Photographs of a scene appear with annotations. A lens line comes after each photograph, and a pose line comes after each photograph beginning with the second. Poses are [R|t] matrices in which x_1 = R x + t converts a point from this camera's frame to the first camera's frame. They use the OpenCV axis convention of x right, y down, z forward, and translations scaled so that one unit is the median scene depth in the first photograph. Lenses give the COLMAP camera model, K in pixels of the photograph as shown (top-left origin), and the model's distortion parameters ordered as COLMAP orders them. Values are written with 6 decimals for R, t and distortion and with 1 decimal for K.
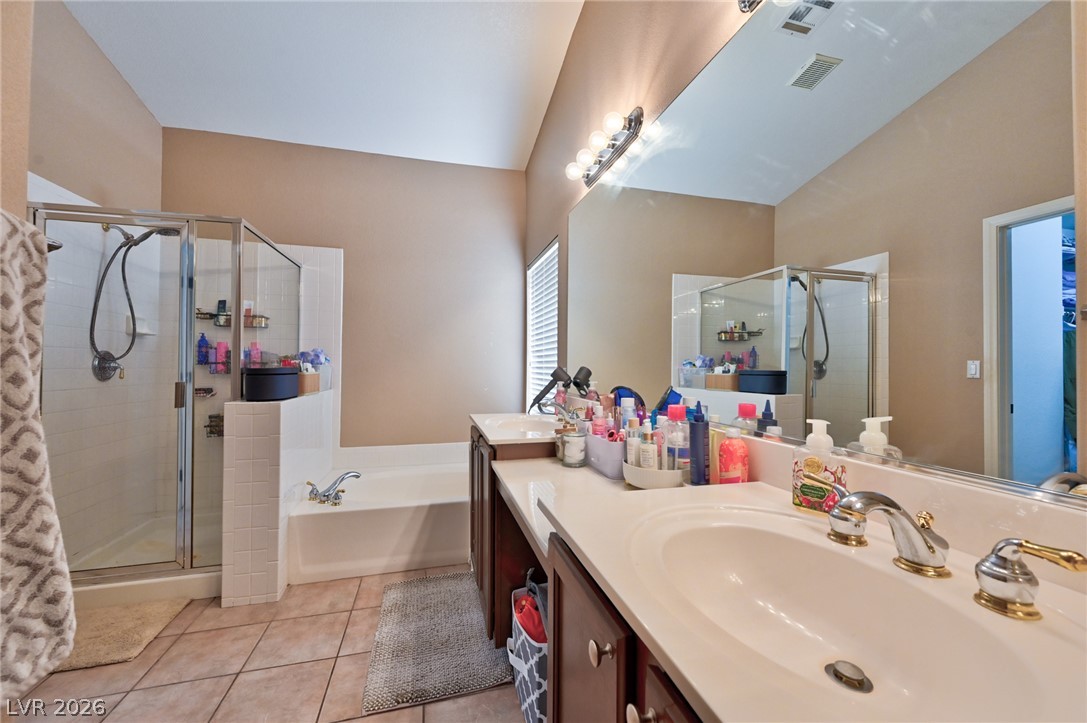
lens RADIAL K [[424.5, 0, 549.1], [0, 424.5, 363.6], [0, 0, 1]] dist [0.000242, 0.000016]
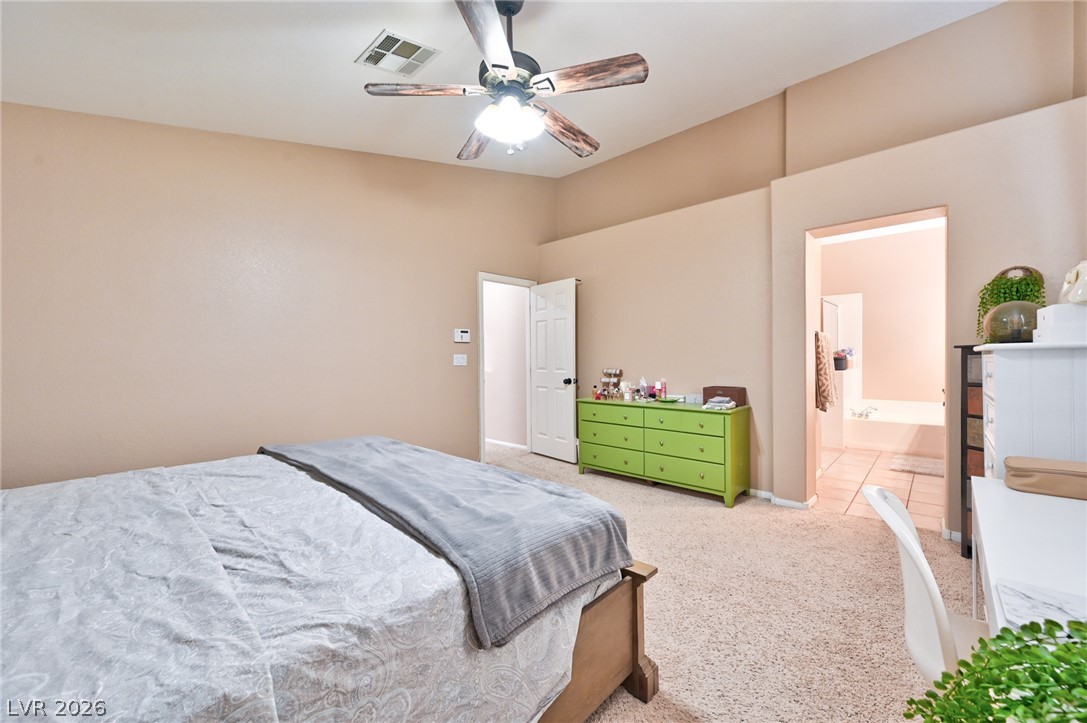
lens RADIAL K [[424.5, 0, 549.4], [0, 424.5, 357.0], [0, 0, 1]] dist [0.000242, 0.000016]
pose [[0.536278, -0.004619, -0.844029, 0.469813], [0.015369, 0.999873, 0.004293, -0.022488], [0.843901, -0.015274, 0.536281, -1.541417]]
